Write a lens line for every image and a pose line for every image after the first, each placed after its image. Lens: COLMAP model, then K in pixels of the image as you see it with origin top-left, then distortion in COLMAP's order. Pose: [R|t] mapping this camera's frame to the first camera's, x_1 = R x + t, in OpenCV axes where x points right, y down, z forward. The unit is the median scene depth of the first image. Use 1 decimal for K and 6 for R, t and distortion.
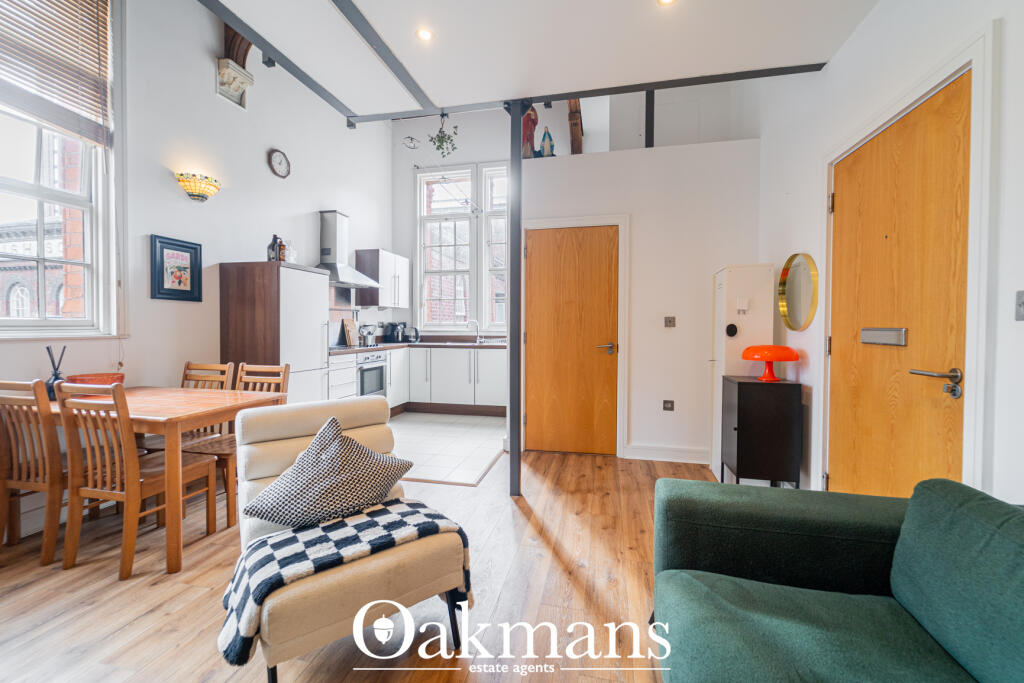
lens RADIAL K [[429.5, 0, 510.4], [0, 429.5, 335.5], [0, 0, 1]] dist [-0.023302, -0.000113]
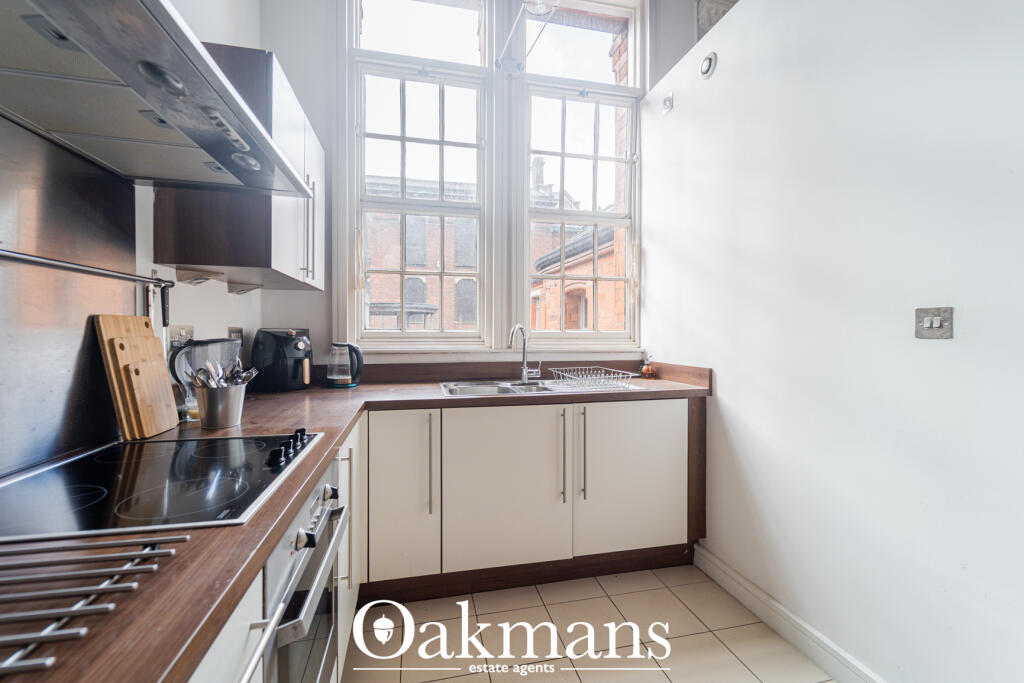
lens RADIAL K [[425.5, 0, 514.0], [0, 425.5, 335.9], [0, 0, 1]] dist [0.002750, 0.000167]
pose [[0.896330, -0.003442, 0.443375, -0.281419], [0.006891, 0.999957, -0.006169, -0.024225], [-0.443334, 0.008585, 0.896315, 0.679261]]
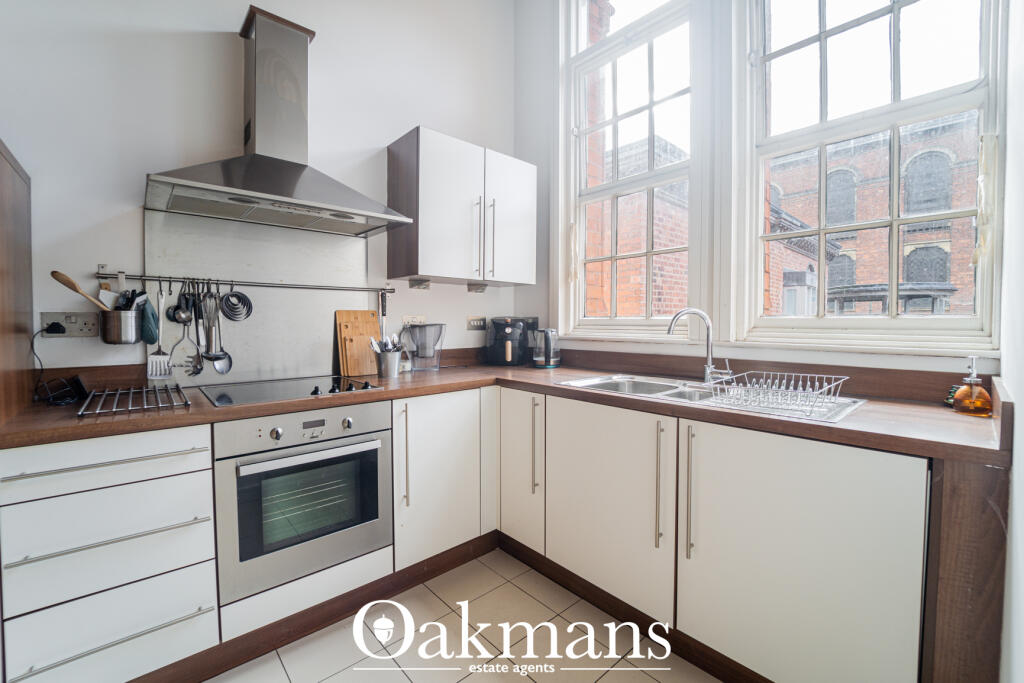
lens RADIAL K [[429.5, 0, 510.4], [0, 429.5, 335.5], [0, 0, 1]] dist [-0.023302, -0.000113]
pose [[0.817402, 0.015690, -0.575855, -0.017400], [-0.009098, 0.999856, 0.014328, -0.020686], [0.575996, -0.006473, 0.817427, 0.713906]]
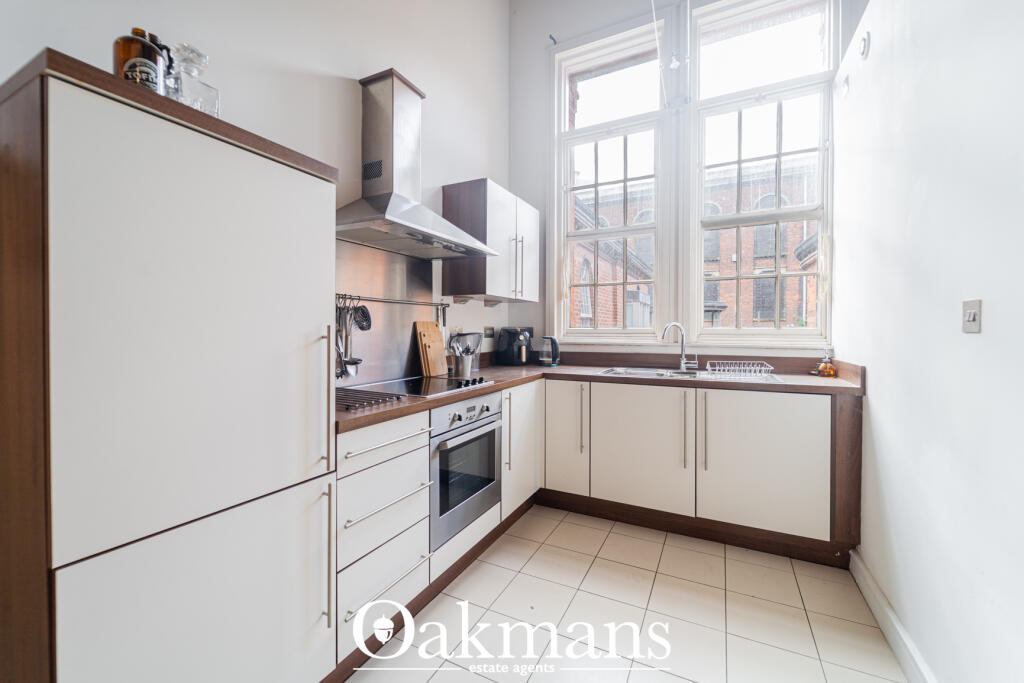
lens RADIAL K [[425.5, 0, 514.0], [0, 425.5, 335.9], [0, 0, 1]] dist [0.002750, 0.000167]
pose [[0.972561, 0.002235, -0.232636, -0.158253], [-0.003334, 0.999985, -0.004330, -0.019504], [0.232623, 0.004987, 0.972554, 0.520435]]
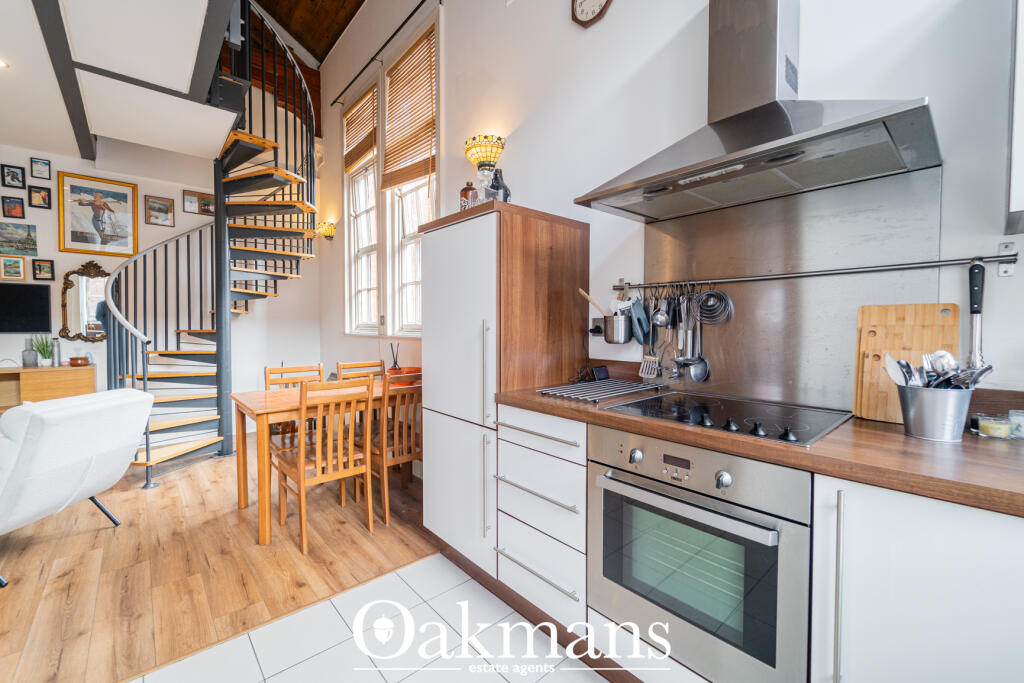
lens RADIAL K [[425.5, 0, 514.0], [0, 425.5, 335.9], [0, 0, 1]] dist [0.002750, 0.000167]
pose [[-0.577879, 0.015800, -0.815969, -0.065985], [-0.020037, 0.999237, 0.033539, -0.024586], [0.815876, 0.035731, -0.577122, 0.917477]]
